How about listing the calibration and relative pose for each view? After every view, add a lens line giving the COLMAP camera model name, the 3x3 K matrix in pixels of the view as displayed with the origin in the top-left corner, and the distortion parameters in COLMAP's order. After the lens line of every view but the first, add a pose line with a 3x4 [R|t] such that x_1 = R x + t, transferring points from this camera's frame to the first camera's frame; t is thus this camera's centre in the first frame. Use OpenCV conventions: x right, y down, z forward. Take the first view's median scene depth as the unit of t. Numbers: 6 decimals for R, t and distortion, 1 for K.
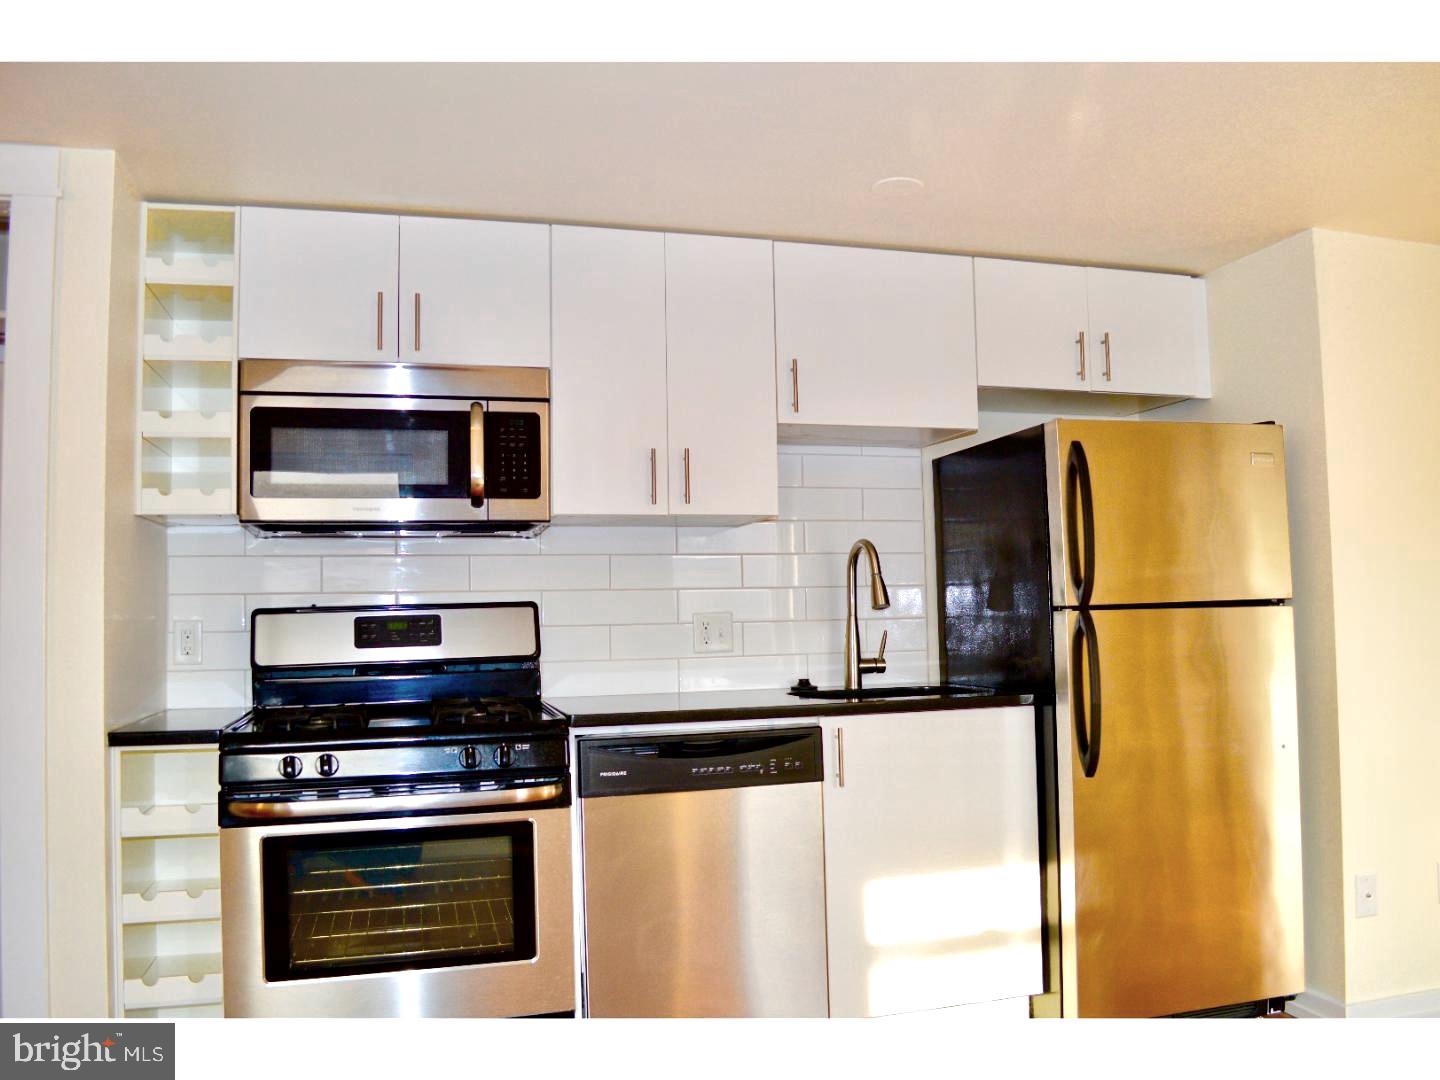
lens RADIAL K [[1199.4, 0, 720.0], [0, 1199.4, 543.3], [0, 0, 1]] dist [-0.068594, 0.019876]
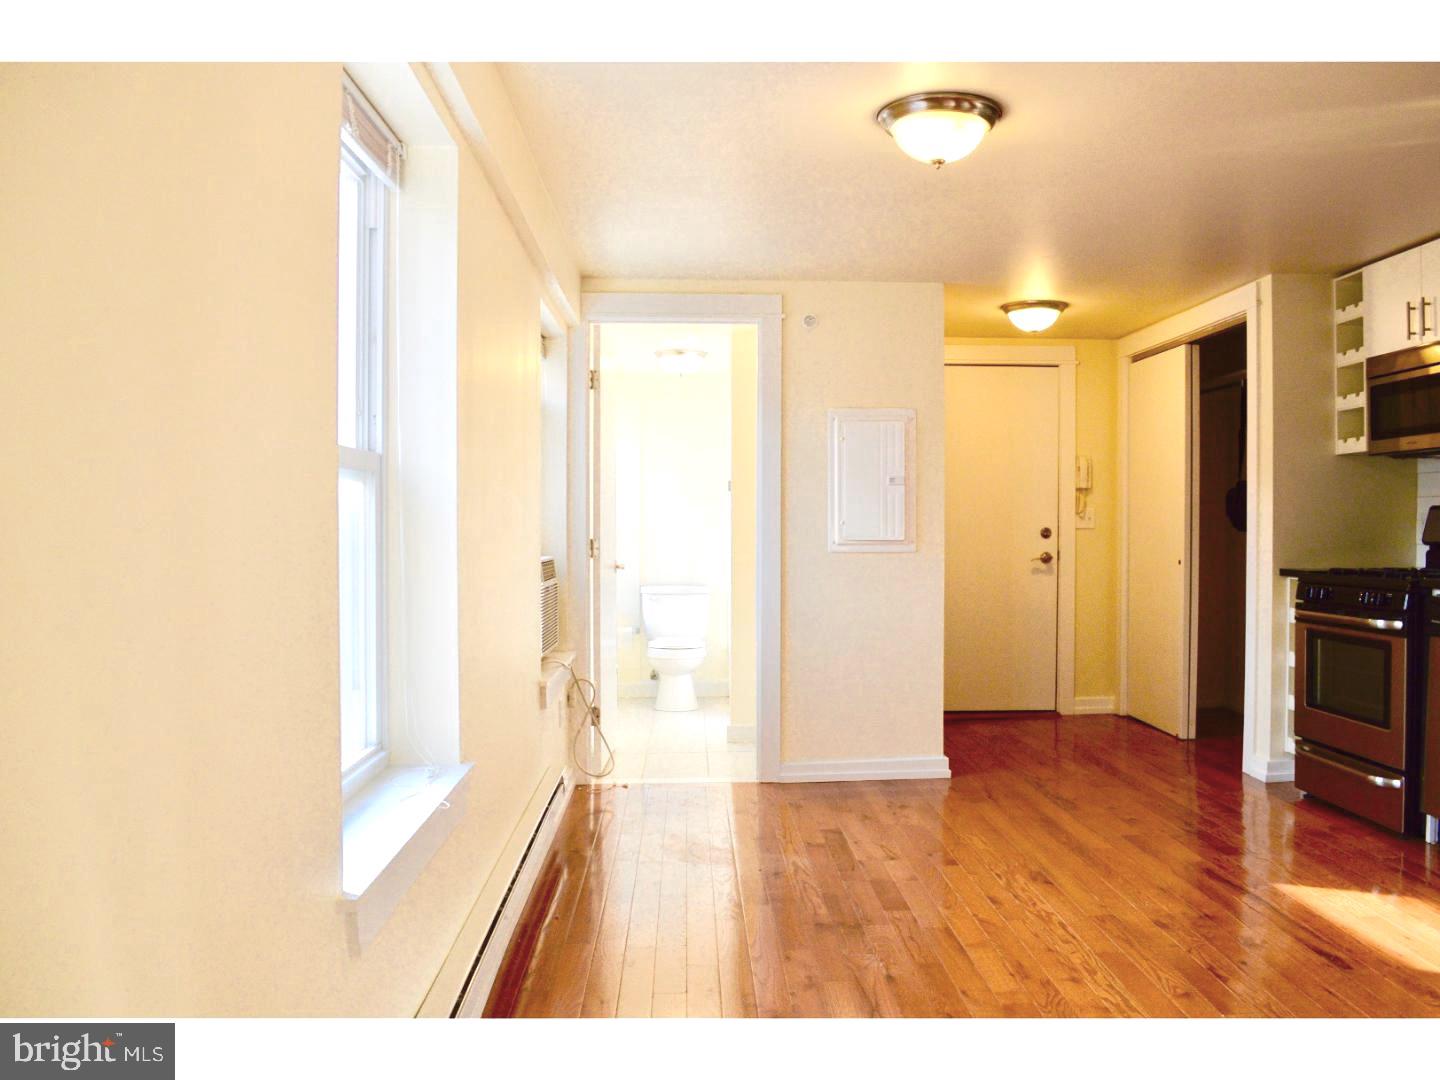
lens RADIAL K [[1199.4, 0, 711.8], [0, 1199.4, 536.2], [0, 0, 1]] dist [-0.068594, 0.019876]
pose [[-0.246358, 0.028460, -0.968761, 1.403140], [0.068581, 0.997575, 0.011866, 0.012140], [0.966749, -0.063516, -0.247712, 0.478936]]
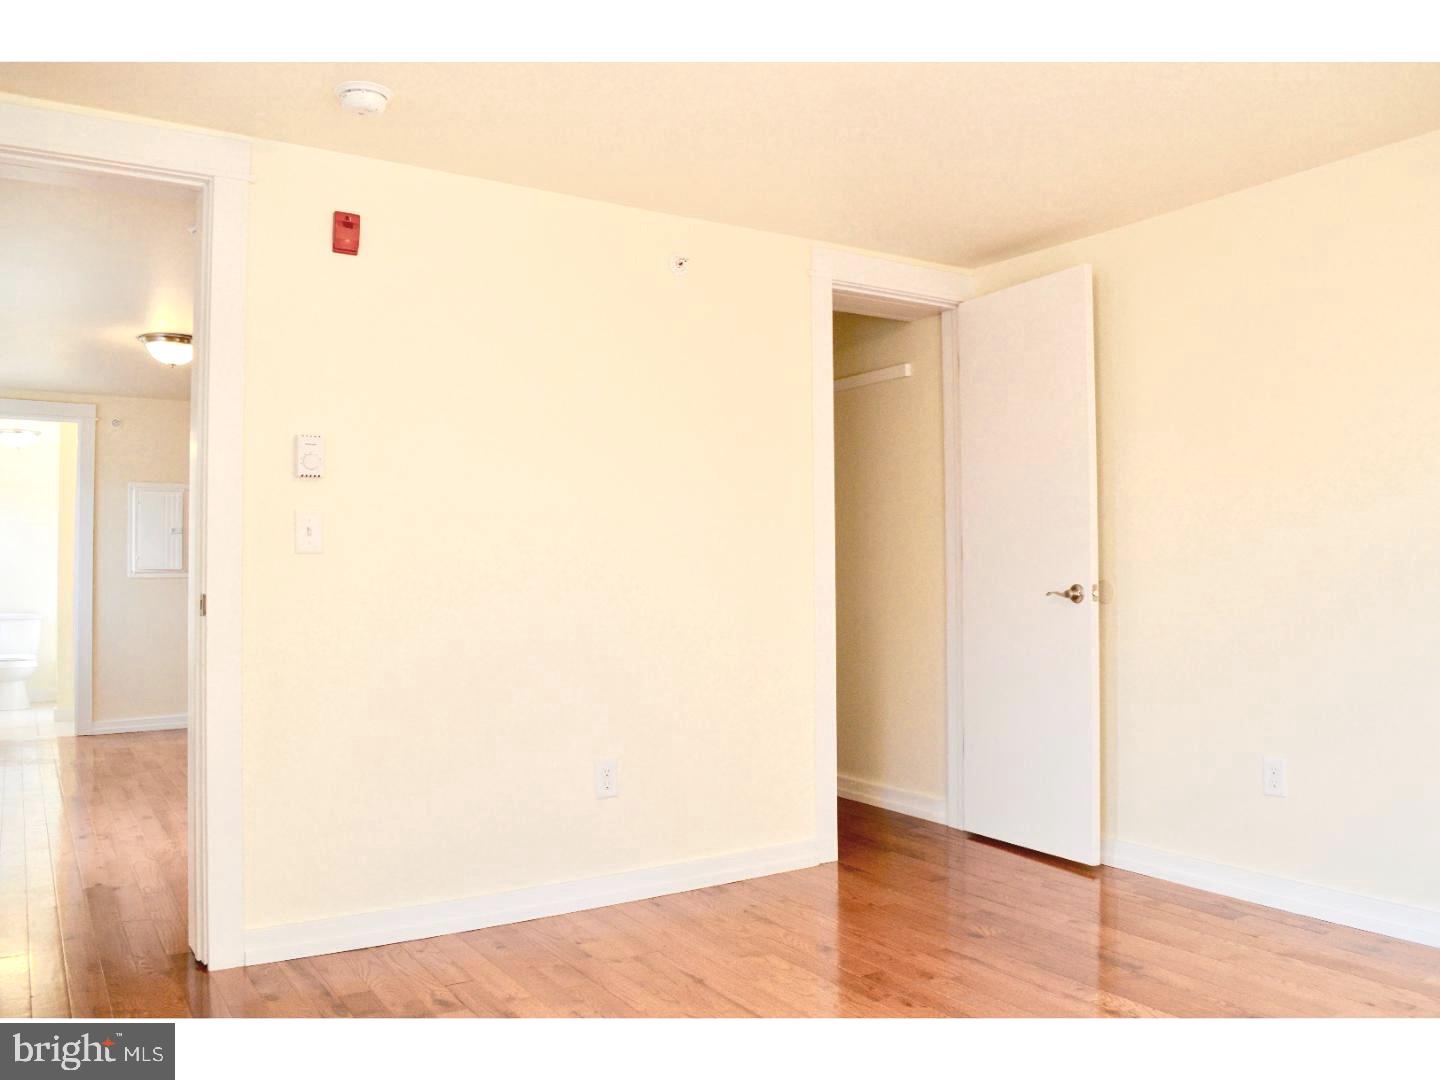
lens RADIAL K [[1199.4, 0, 714.8], [0, 1199.4, 548.6], [0, 0, 1]] dist [-0.068594, 0.019876]
pose [[0.263410, -0.006395, -0.964663, 2.481796], [0.061531, 0.998053, 0.010185, 0.056426], [0.962720, -0.062040, 0.263290, 0.764501]]
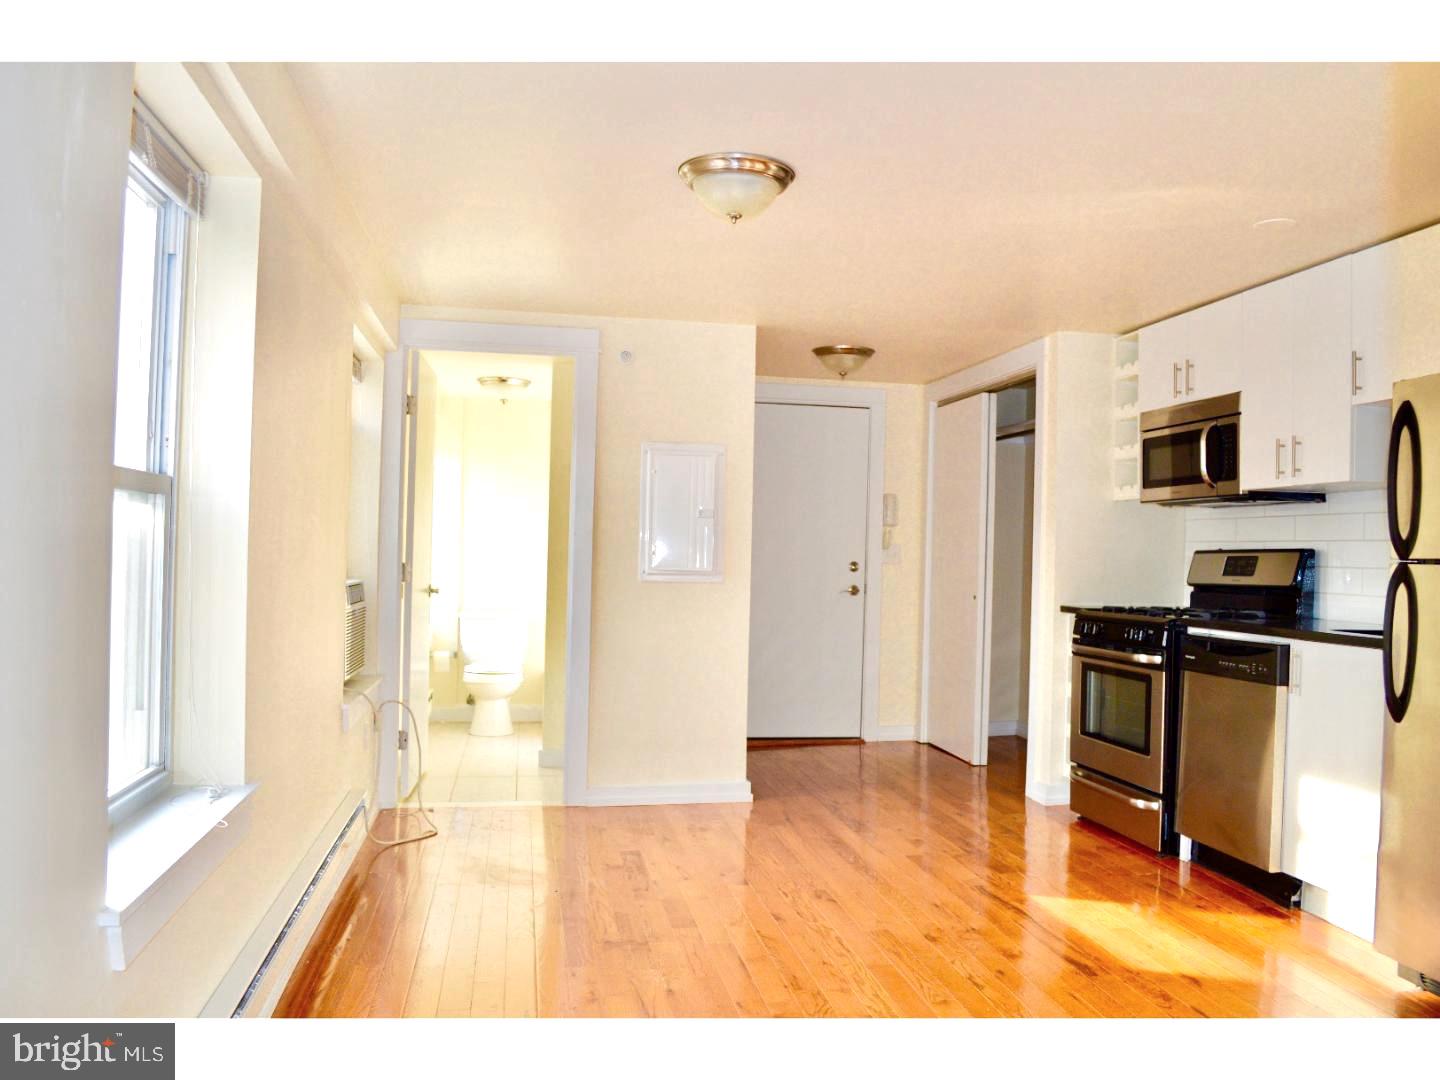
lens RADIAL K [[1199.4, 0, 719.8], [0, 1199.4, 540.1], [0, 0, 1]] dist [-0.068594, 0.019876]
pose [[-0.107206, 0.006149, -0.994218, 1.440479], [0.042817, 0.999082, 0.001562, 0.008629], [0.993314, -0.042402, -0.107371, 0.524648]]
